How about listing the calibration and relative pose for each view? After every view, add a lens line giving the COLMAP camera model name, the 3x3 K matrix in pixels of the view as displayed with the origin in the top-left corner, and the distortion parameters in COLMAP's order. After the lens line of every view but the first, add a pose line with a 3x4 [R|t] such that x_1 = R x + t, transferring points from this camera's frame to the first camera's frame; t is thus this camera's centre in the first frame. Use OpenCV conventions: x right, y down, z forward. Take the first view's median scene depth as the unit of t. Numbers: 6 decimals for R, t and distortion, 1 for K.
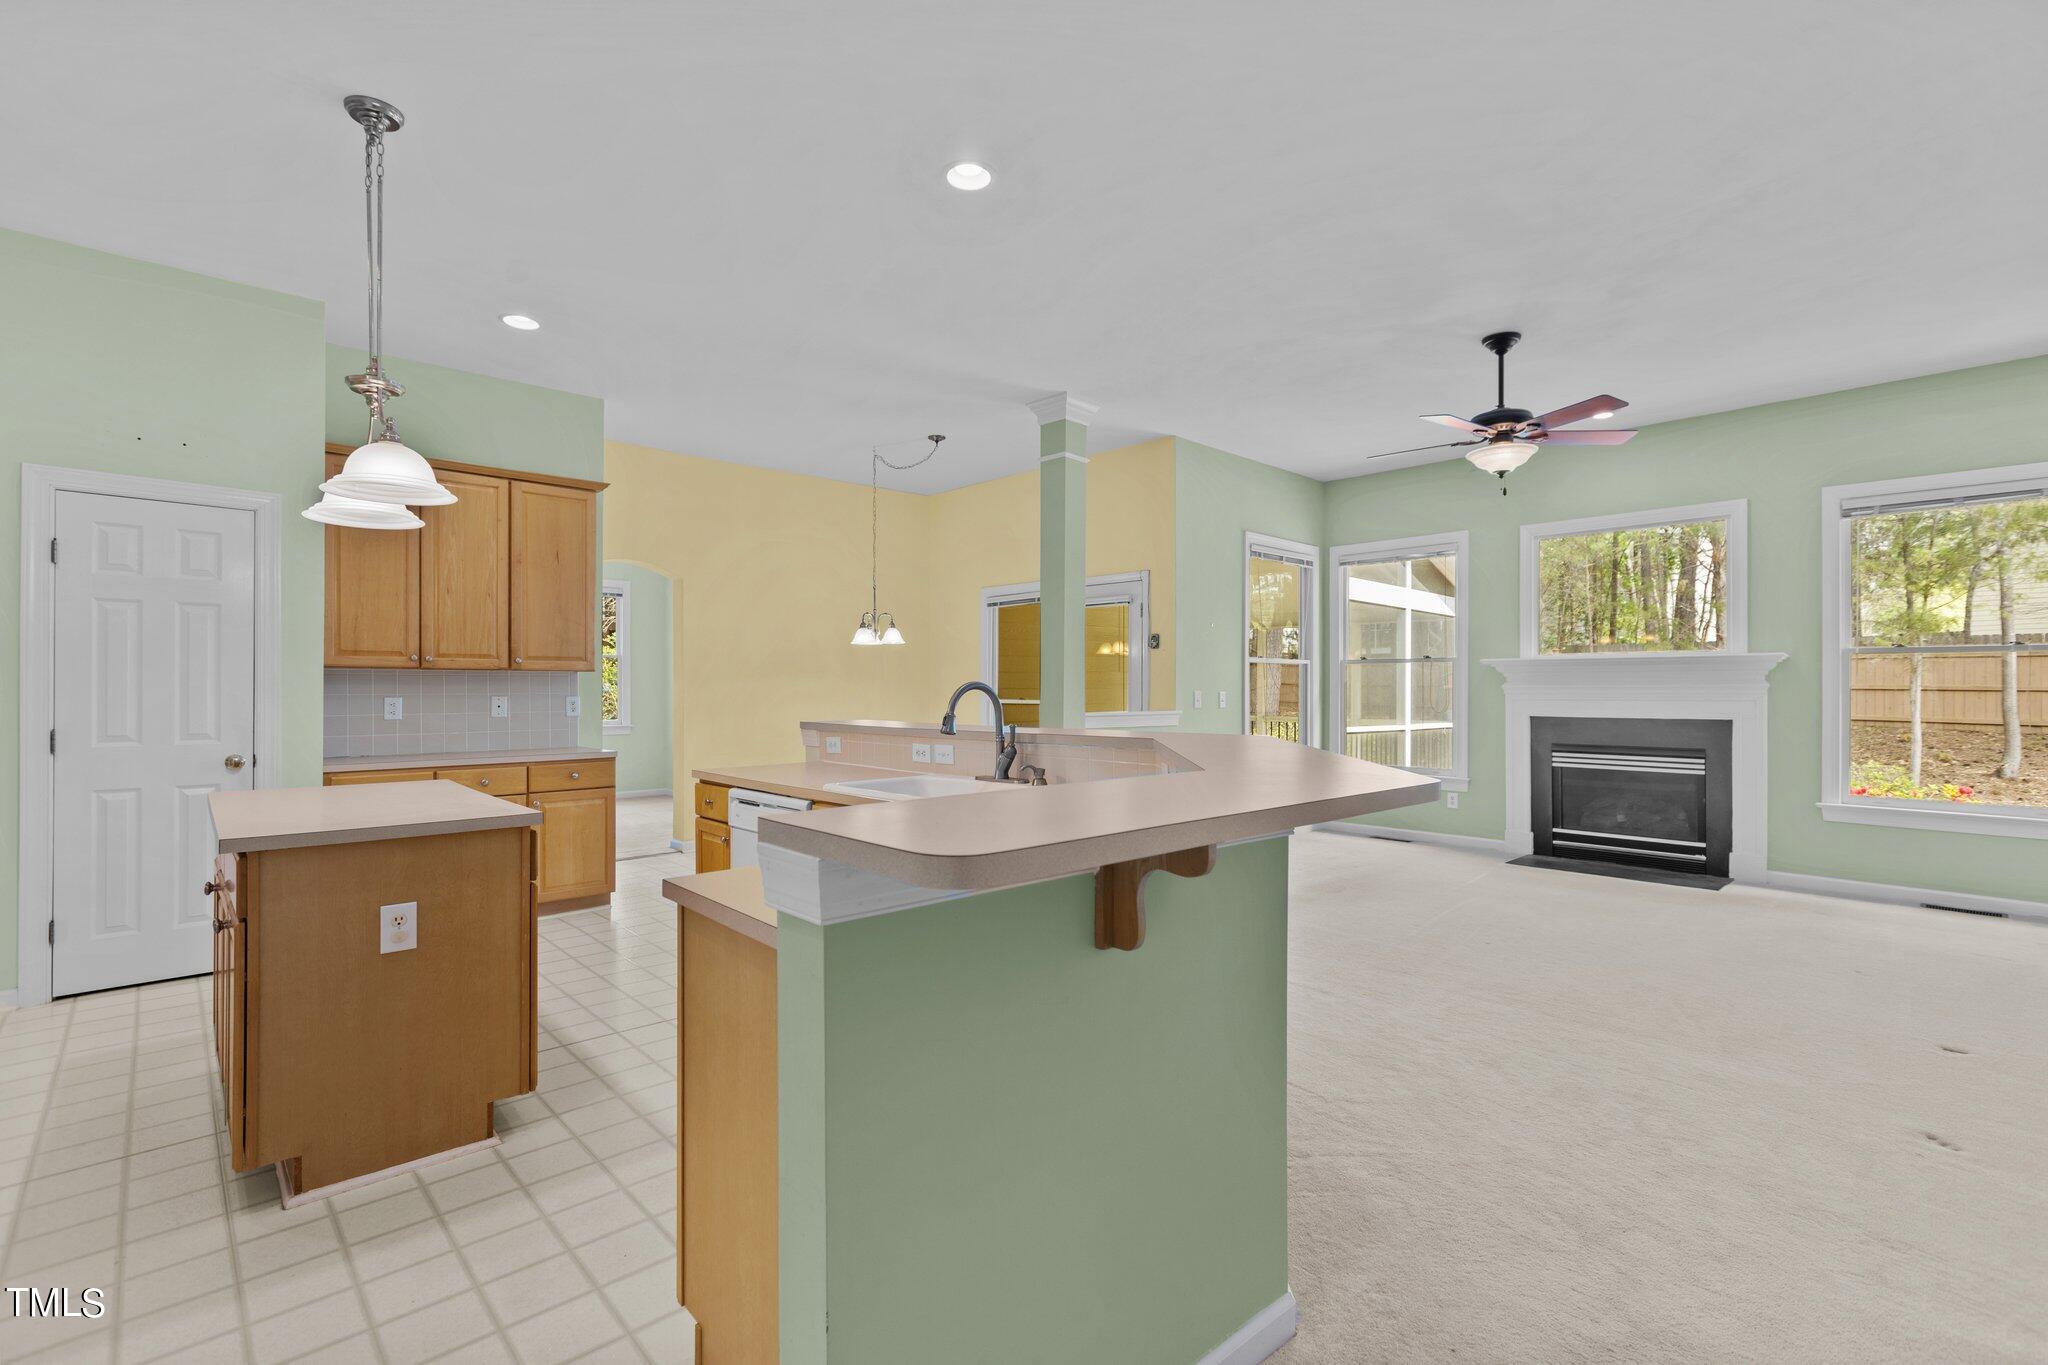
lens RADIAL K [[907.3, 0, 1030.7], [0, 907.3, 687.1], [0, 0, 1]] dist [0.000877, -0.000641]
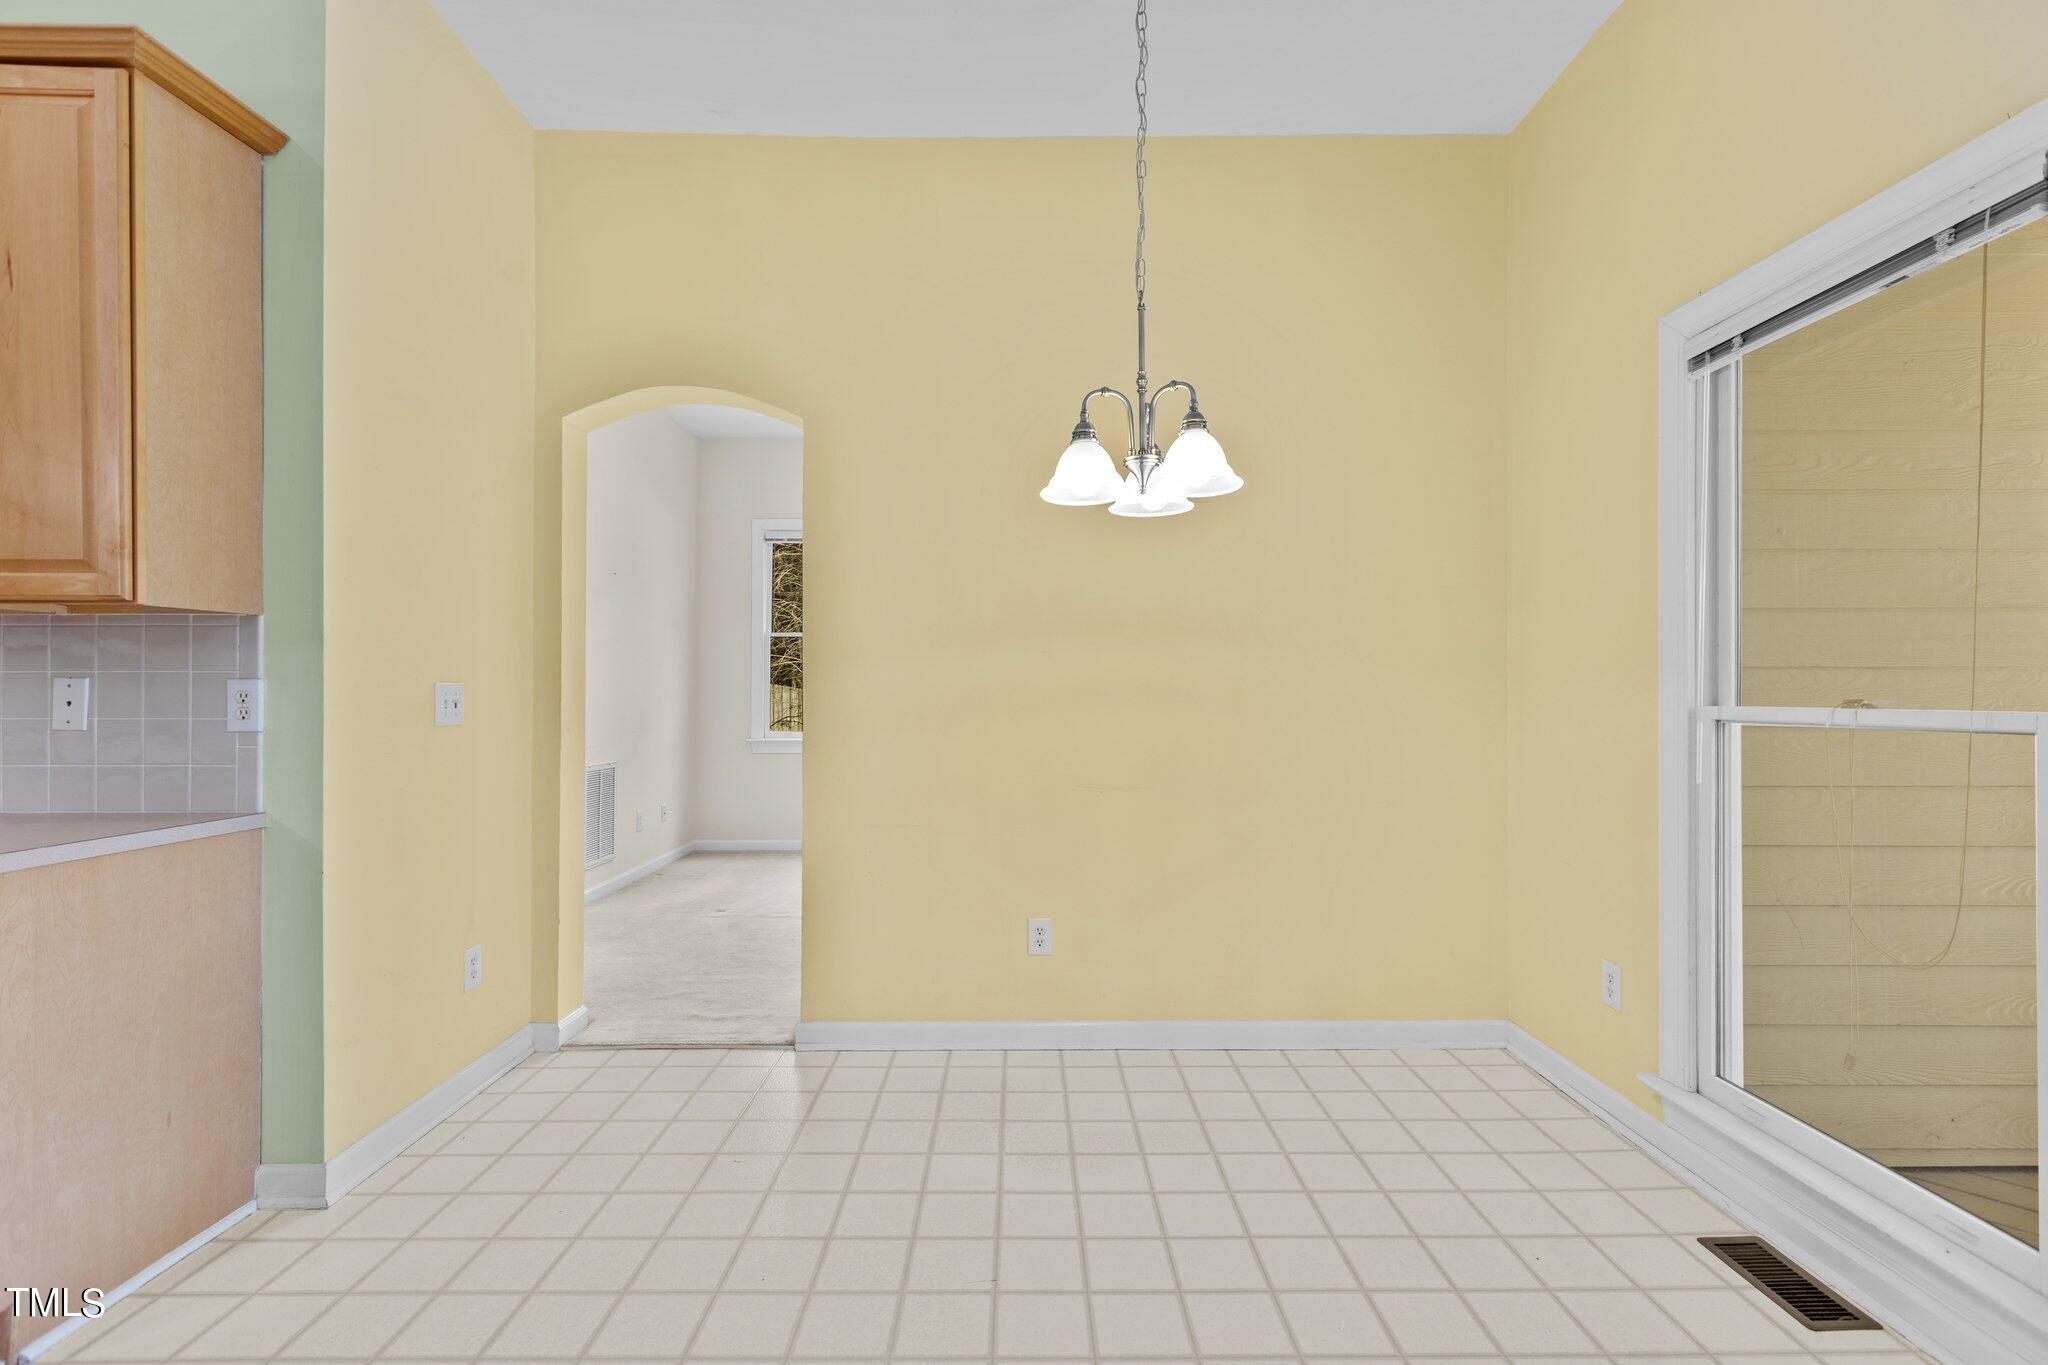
lens RADIAL K [[914.0, 0, 1027.7], [0, 914.0, 679.1], [0, 0, 1]] dist [0.001131, 0.000045]
pose [[0.731106, -0.005485, -0.682242, -0.003730], [-0.000515, 0.999963, -0.008592, 0.010884], [0.682264, 0.006633, 0.731076, 0.789104]]
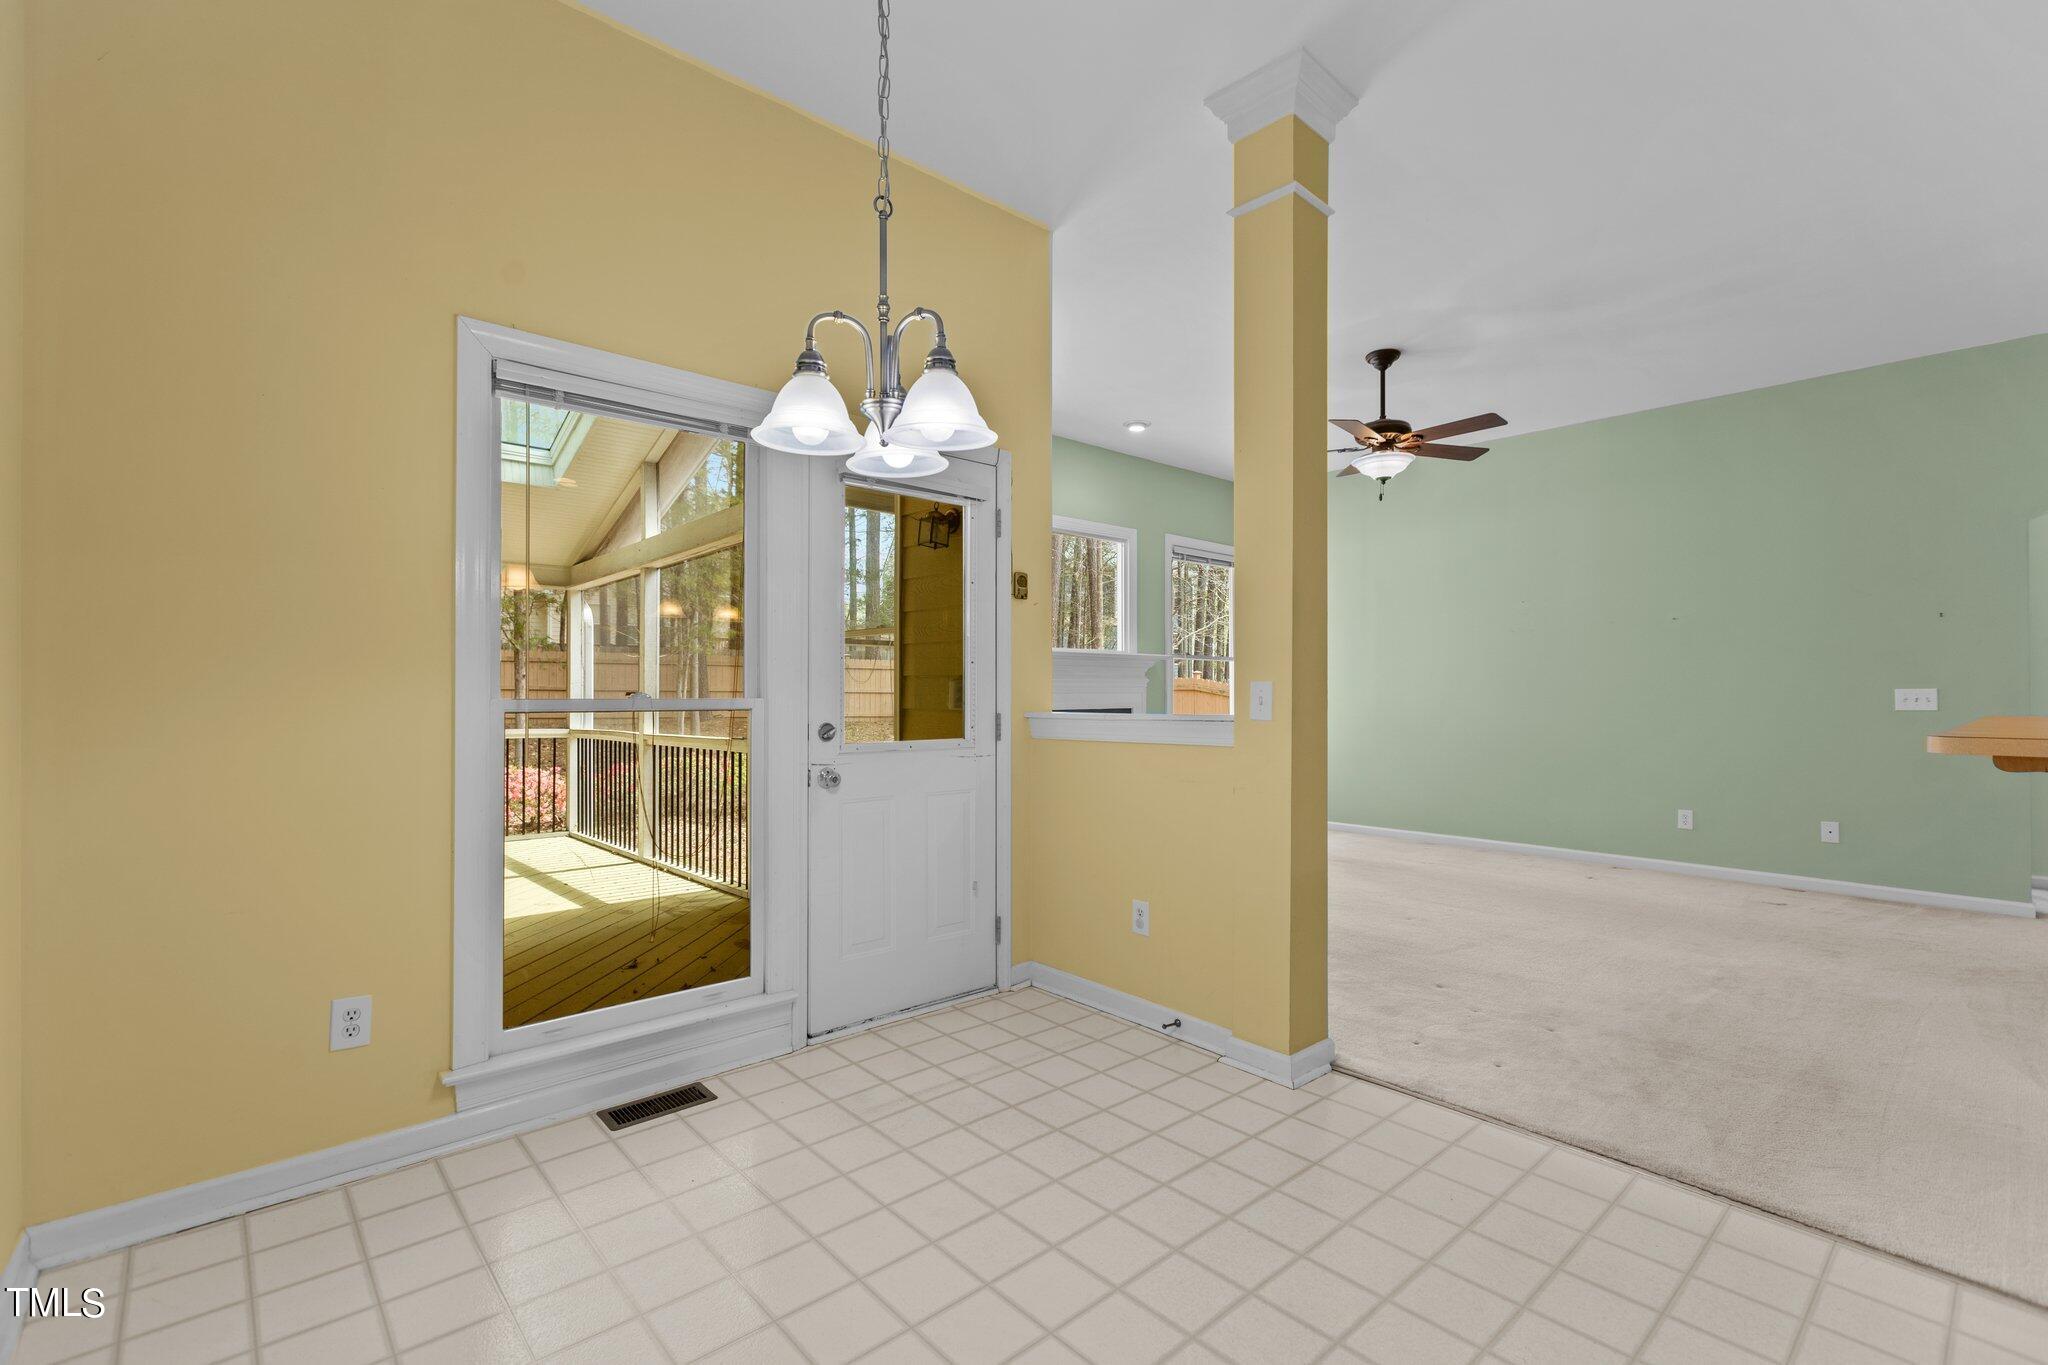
lens RADIAL K [[936.4, 0, 1024.0], [0, 936.4, 682.5], [0, 0, 1]] dist [0.002108, 0.000264]
pose [[0.015541, 0.015476, 0.999759, -0.418613], [-0.000393, 0.999880, -0.015471, 0.015957], [-0.999879, -0.000153, 0.015545, 0.992355]]
